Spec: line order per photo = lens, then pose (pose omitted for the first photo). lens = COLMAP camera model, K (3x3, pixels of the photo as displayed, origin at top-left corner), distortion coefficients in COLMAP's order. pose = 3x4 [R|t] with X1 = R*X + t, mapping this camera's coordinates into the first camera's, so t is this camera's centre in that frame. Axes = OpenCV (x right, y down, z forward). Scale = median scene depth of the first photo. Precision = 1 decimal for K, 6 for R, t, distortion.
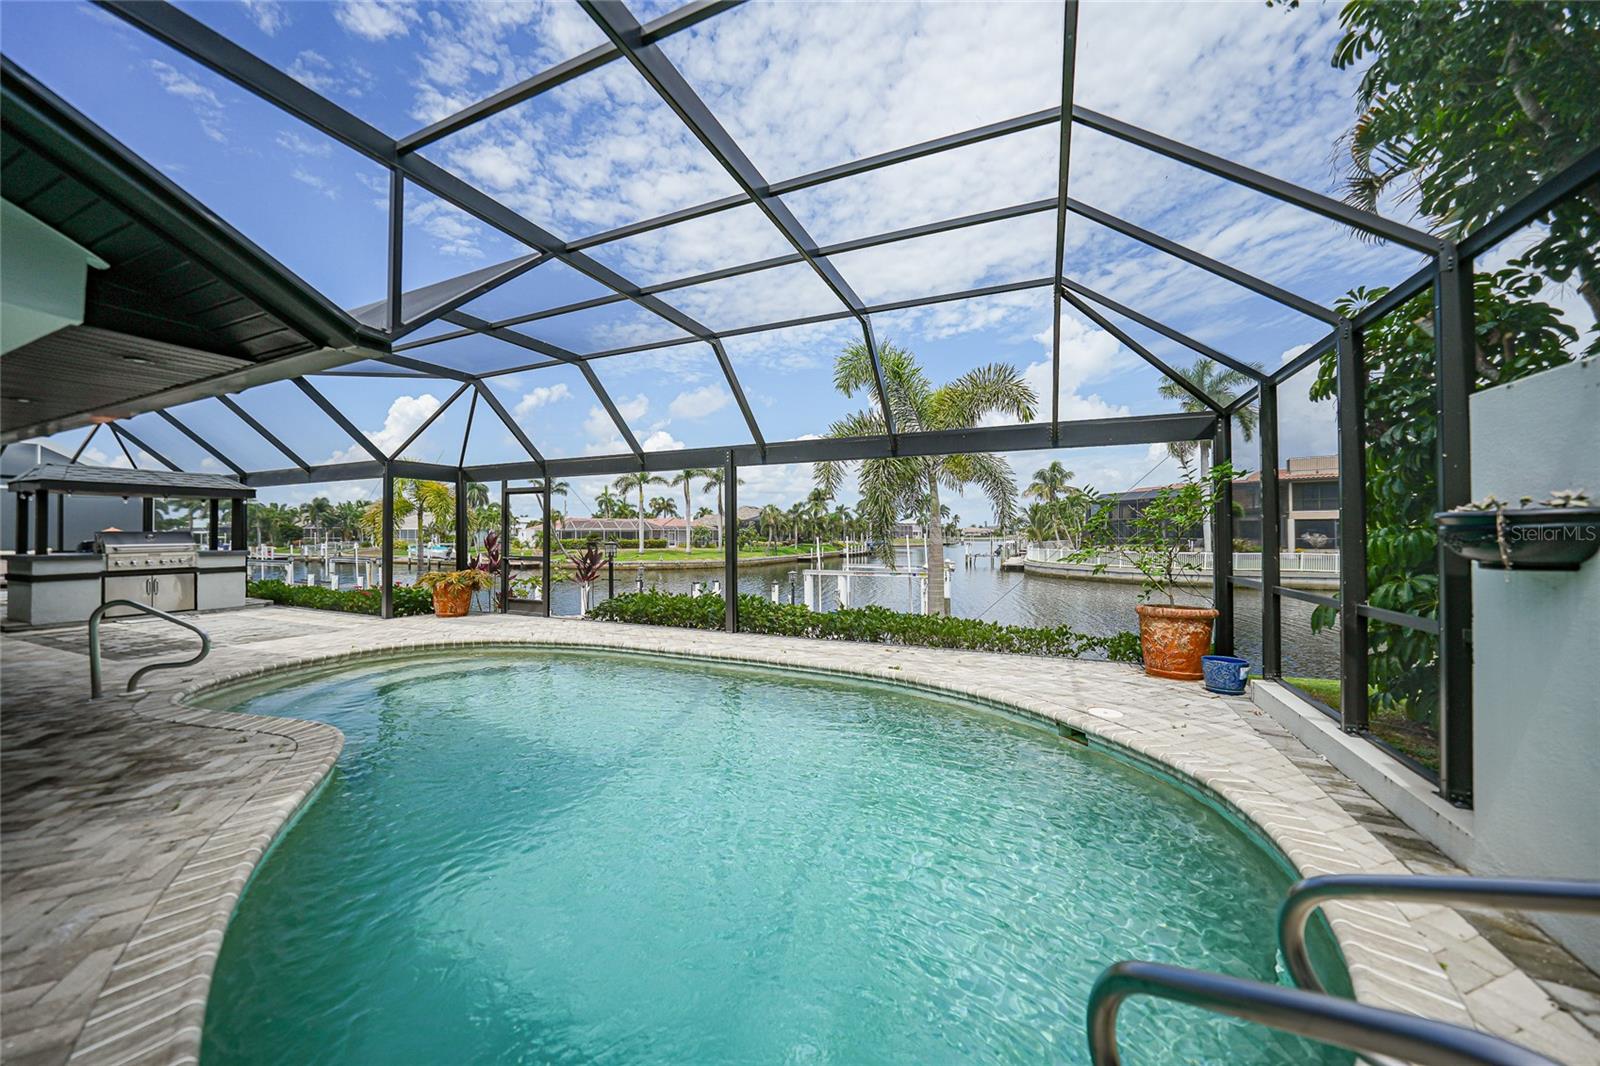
lens RADIAL K [[558.7, 0, 806.5], [0, 558.7, 523.9], [0, 0, 1]] dist [-0.022224, 0.004807]
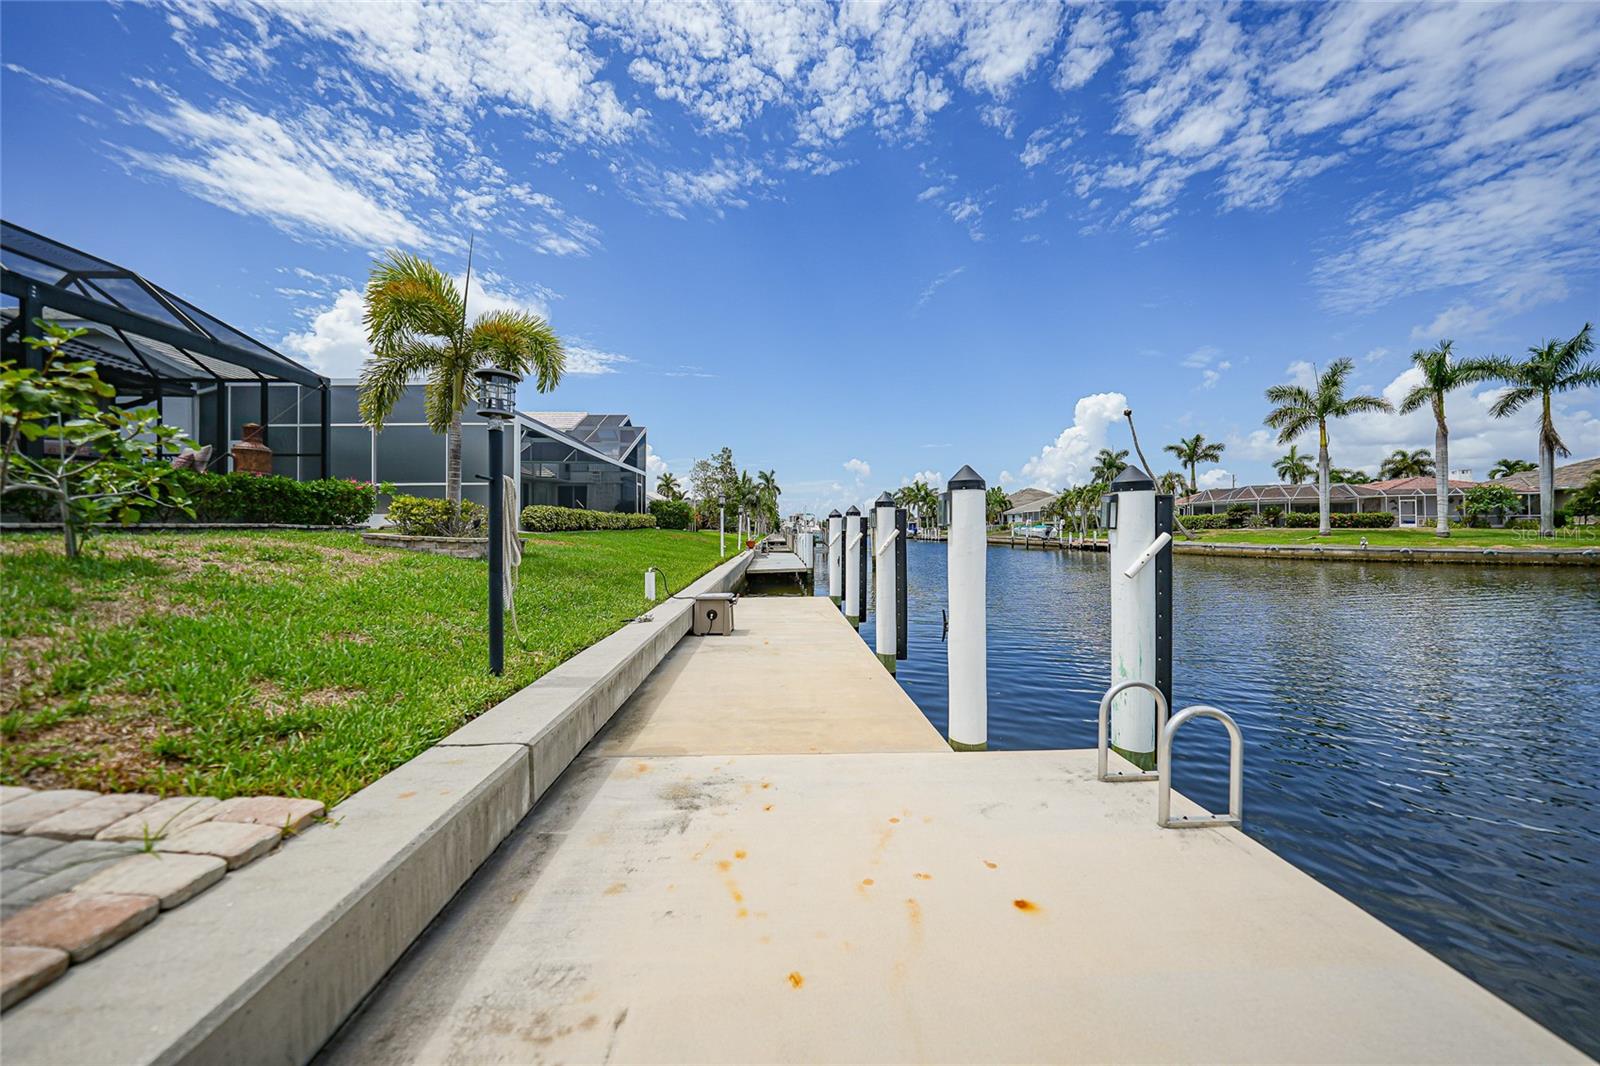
lens RADIAL K [[558.7, 0, 802.4], [0, 558.7, 533.0], [0, 0, 1]] dist [-0.022224, 0.004807]
pose [[0.422117, 0.005148, -0.906527, -0.002210], [0.012225, 0.999861, 0.011370, 0.025911], [0.906459, -0.015882, 0.421996, 0.172887]]
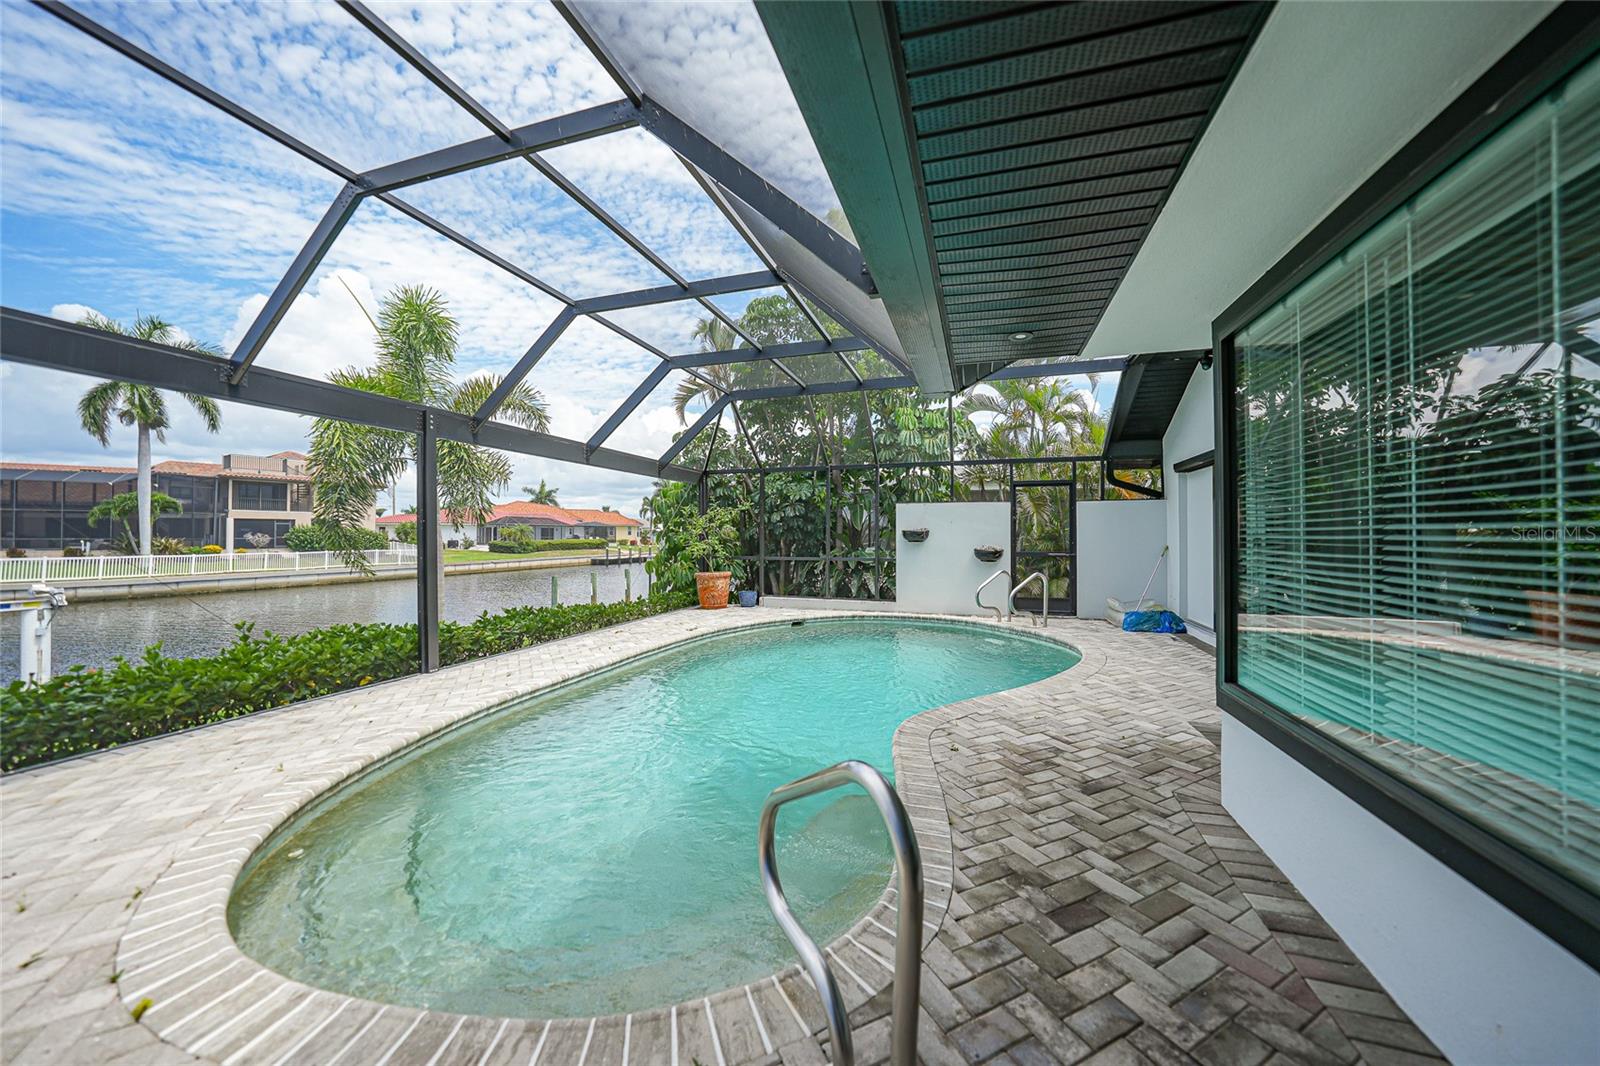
lens RADIAL K [[558.7, 0, 799.1], [0, 558.7, 528.4], [0, 0, 1]] dist [-0.022224, 0.004807]
pose [[-0.090536, 0.013151, 0.995806, -0.067888], [-0.021465, 0.999655, -0.015154, 0.001578], [-0.995662, -0.022747, -0.090223, 0.049106]]
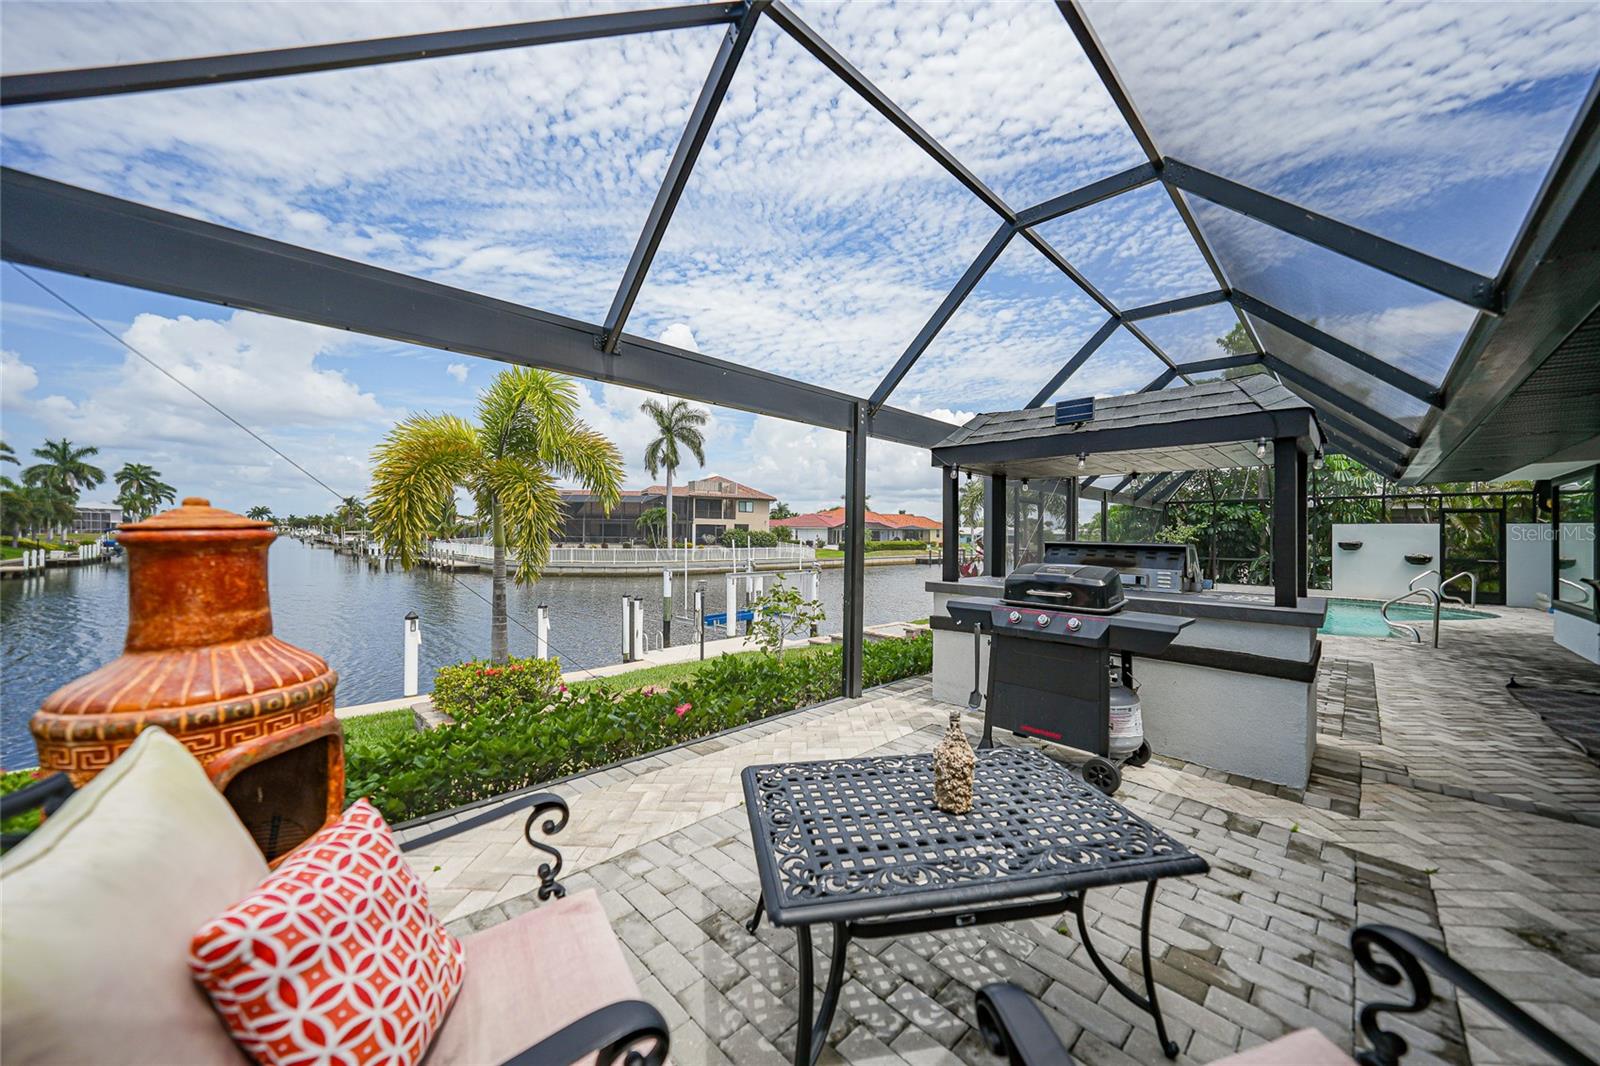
lens RADIAL K [[558.7, 0, 799.1], [0, 558.7, 542.2], [0, 0, 1]] dist [-0.022224, 0.004807]
pose [[0.377865, -0.008016, 0.925826, -0.153348], [-0.028485, 0.999389, 0.020278, 0.001122], [-0.925422, -0.034034, 0.377406, 0.095901]]
